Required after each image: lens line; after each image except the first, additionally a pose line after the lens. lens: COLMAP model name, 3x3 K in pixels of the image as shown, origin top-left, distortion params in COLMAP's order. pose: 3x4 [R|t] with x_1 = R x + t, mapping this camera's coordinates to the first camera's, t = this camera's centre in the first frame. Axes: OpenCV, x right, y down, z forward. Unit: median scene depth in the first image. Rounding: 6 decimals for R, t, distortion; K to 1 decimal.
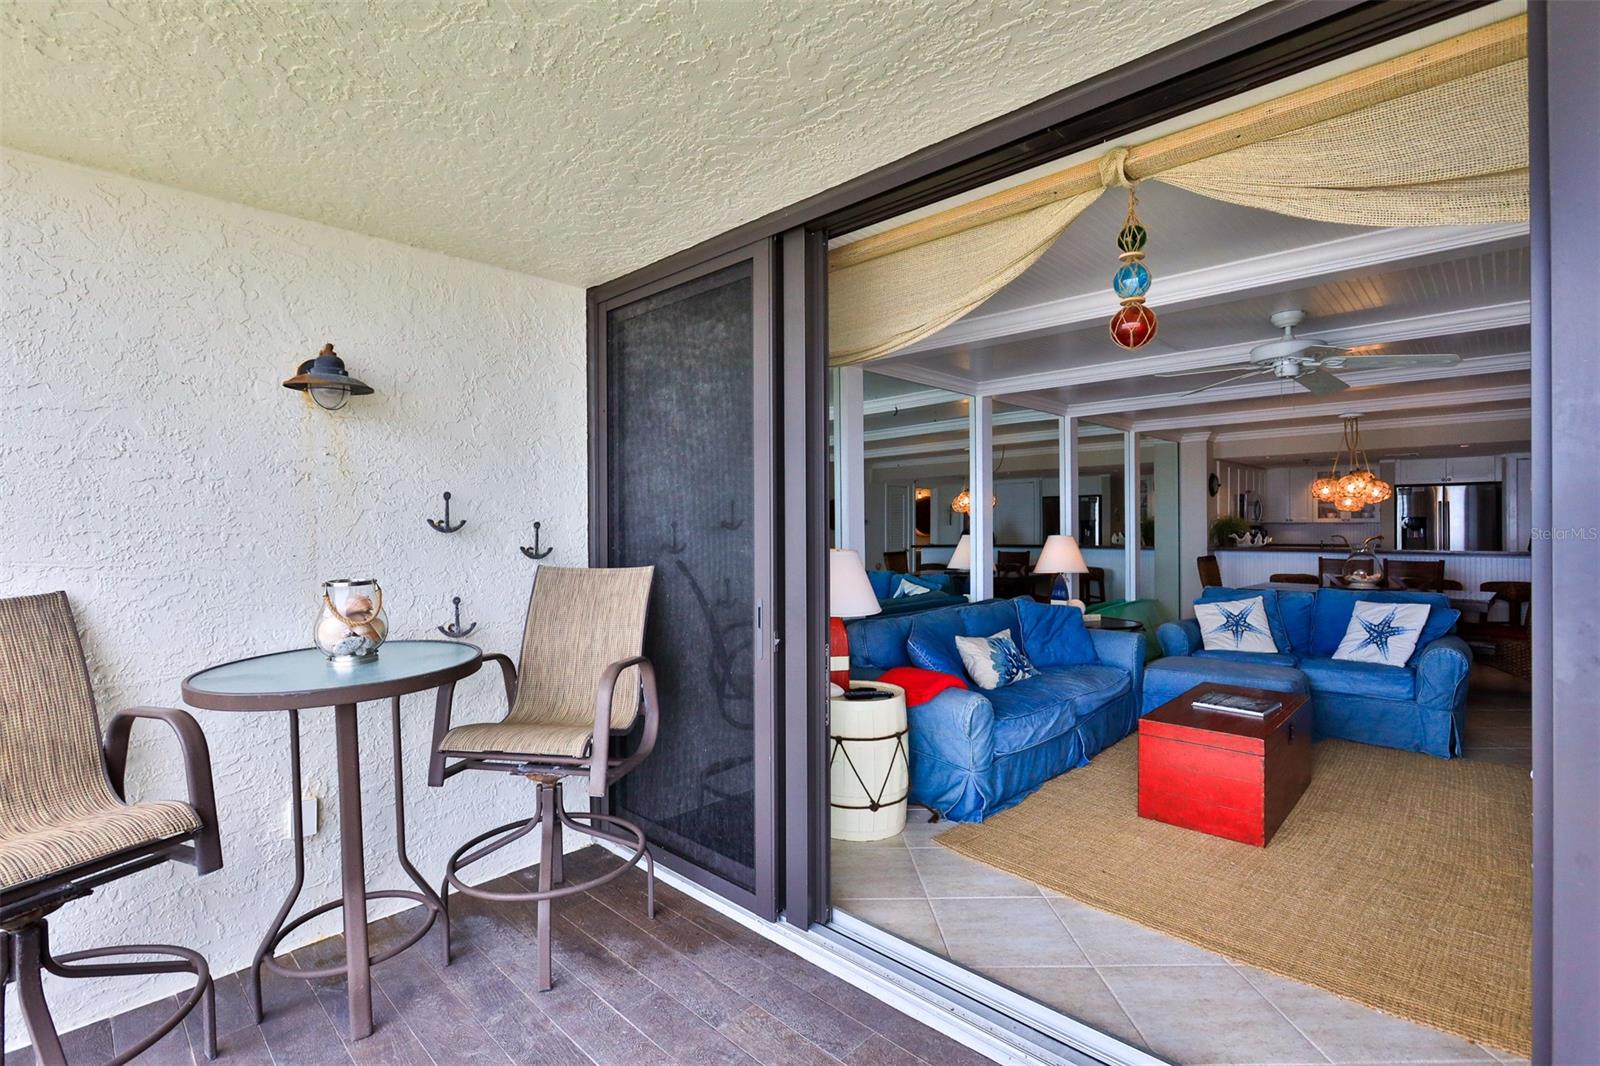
lens RADIAL K [[743.4, 0, 799.1], [0, 743.4, 526.8], [0, 0, 1]] dist [-0.011174, 0.000777]
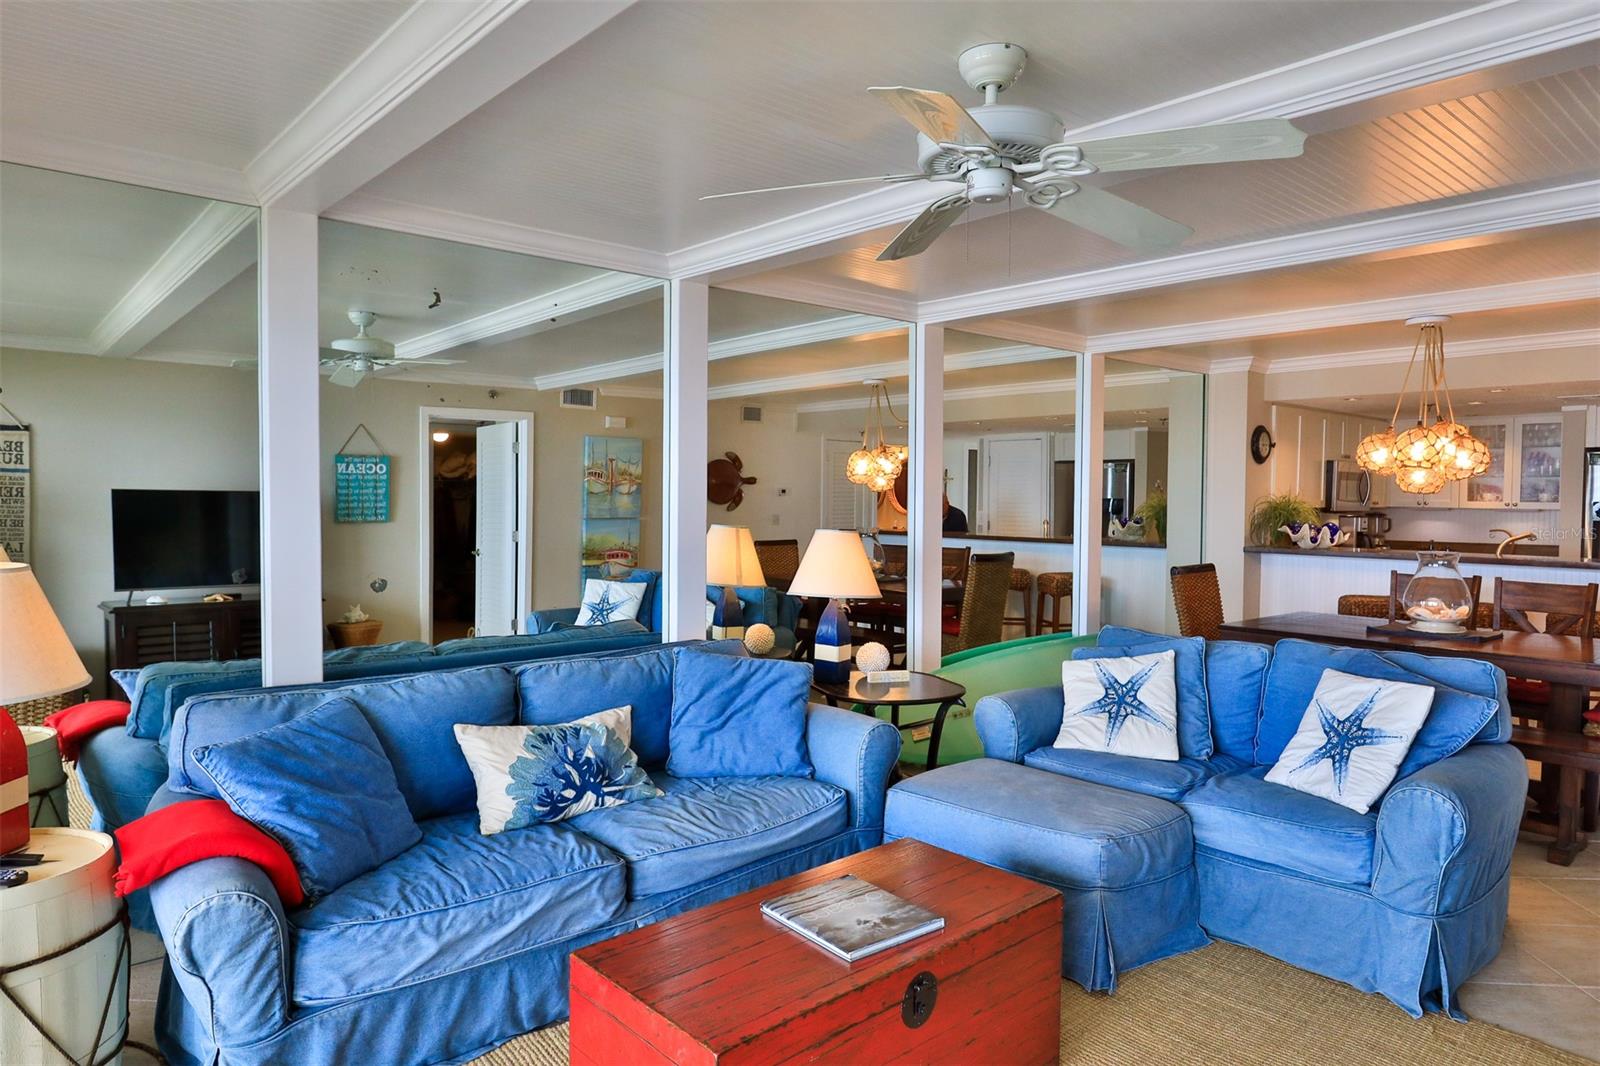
lens RADIAL K [[997.9, 0, 800.0], [0, 997.9, 533.0], [0, 0, 1]] dist [-0.003650, 0.000773]
pose [[0.997068, 0.016633, -0.074686, 0.445790], [-0.014000, 0.999267, 0.035643, -0.014571], [0.075224, -0.034493, 0.996570, 0.286101]]
